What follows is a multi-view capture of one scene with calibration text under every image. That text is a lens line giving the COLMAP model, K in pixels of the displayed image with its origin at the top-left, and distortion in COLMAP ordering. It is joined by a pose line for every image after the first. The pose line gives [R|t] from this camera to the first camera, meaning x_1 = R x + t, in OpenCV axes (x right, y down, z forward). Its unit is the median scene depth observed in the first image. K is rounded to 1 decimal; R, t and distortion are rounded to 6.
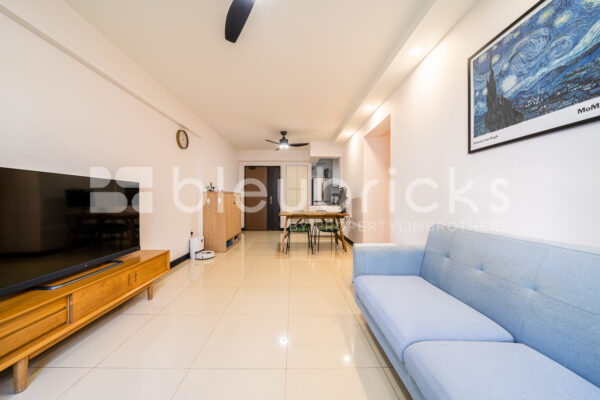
lens RADIAL K [[218.9, 0, 298.7], [0, 218.9, 197.9], [0, 0, 1]] dist [-0.013684, -0.000115]
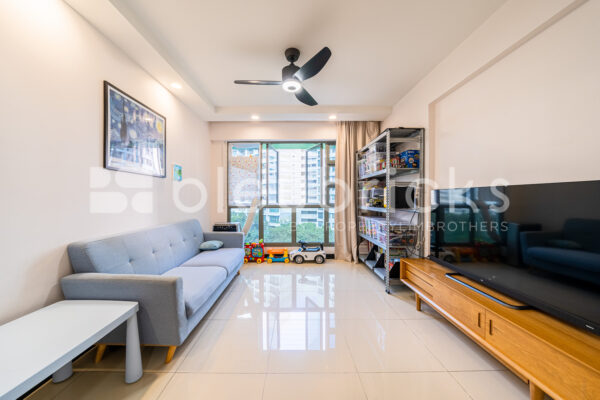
lens RADIAL K [[218.9, 0, 299.7], [0, 218.9, 198.9], [0, 0, 1]] dist [-0.013684, -0.000115]
pose [[-0.999960, 0.000513, 0.008979, -0.059056], [0.000482, 0.999994, -0.003451, -0.014457], [-0.008981, -0.003447, -0.999954, 0.621222]]
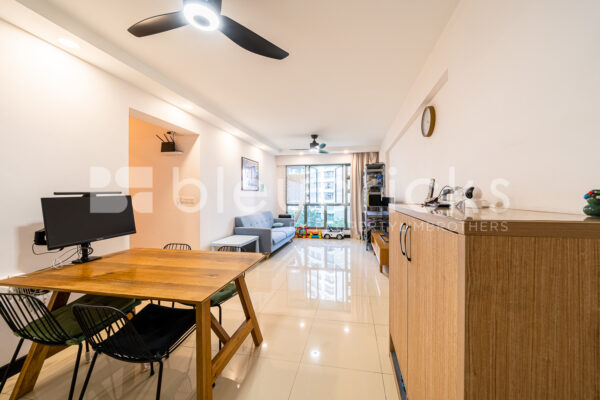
lens RADIAL K [[218.9, 0, 299.4], [0, 218.9, 198.5], [0, 0, 1]] dist [-0.013684, -0.000115]
pose [[-0.966222, -0.002320, 0.257700, -0.206398], [-0.000727, 0.999980, 0.006276, -0.032602], [-0.257709, 0.005877, -0.966205, 1.080441]]
